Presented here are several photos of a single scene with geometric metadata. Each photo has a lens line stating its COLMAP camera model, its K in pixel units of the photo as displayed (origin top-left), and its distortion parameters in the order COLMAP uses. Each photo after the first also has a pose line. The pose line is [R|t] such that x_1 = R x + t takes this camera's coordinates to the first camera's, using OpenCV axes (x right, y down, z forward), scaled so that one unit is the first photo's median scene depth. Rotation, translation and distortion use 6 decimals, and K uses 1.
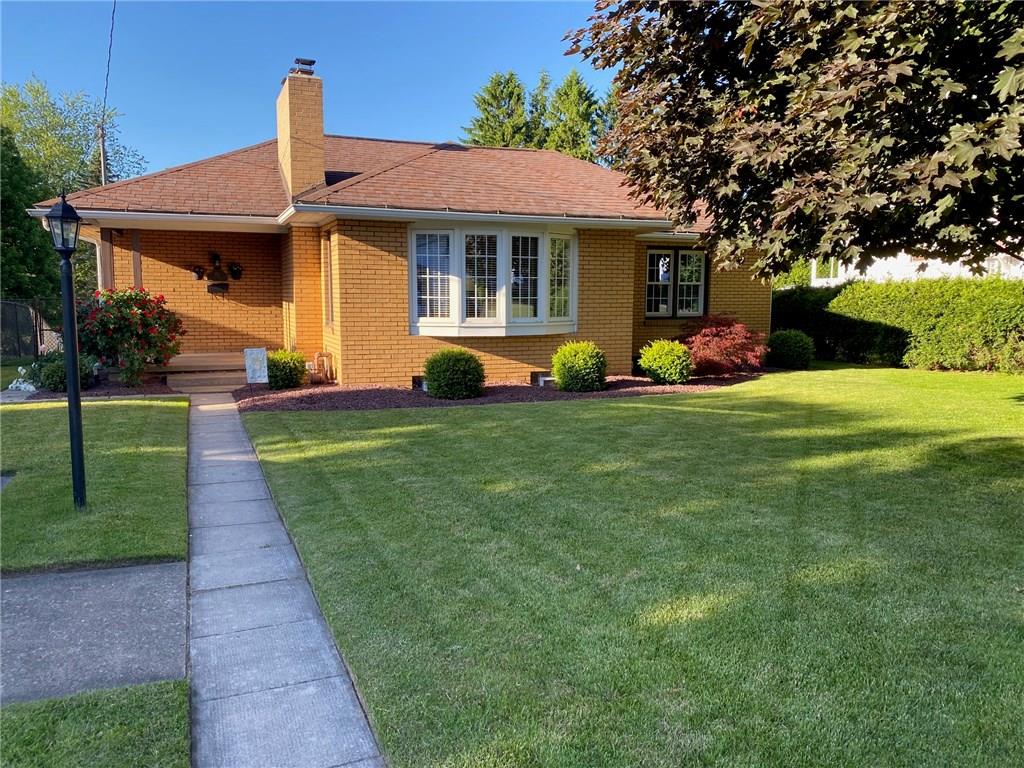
lens RADIAL K [[764.5, 0, 513.5], [0, 764.5, 388.9], [0, 0, 1]] dist [0.019875, -0.025582]
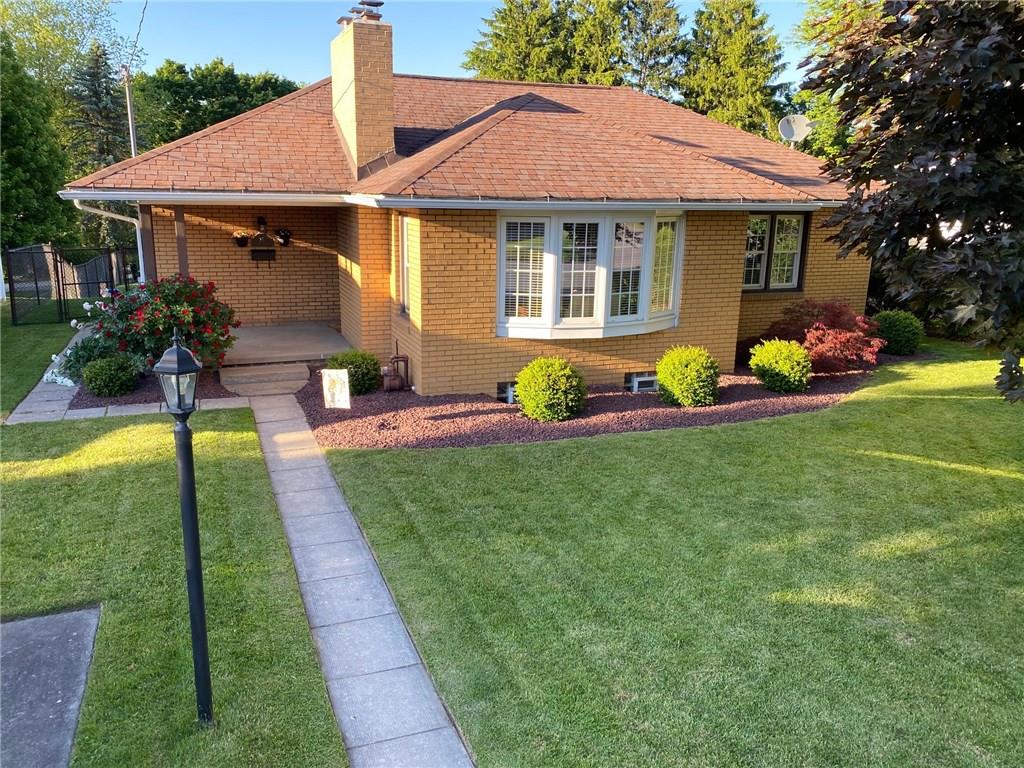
lens RADIAL K [[764.5, 0, 507.6], [0, 764.5, 380.3], [0, 0, 1]] dist [0.019875, -0.025582]
pose [[0.999832, 0.016555, -0.007829, -0.108615], [-0.015429, 0.991798, 0.126880, -0.125048], [0.009865, -0.126738, 0.991887, 0.115200]]
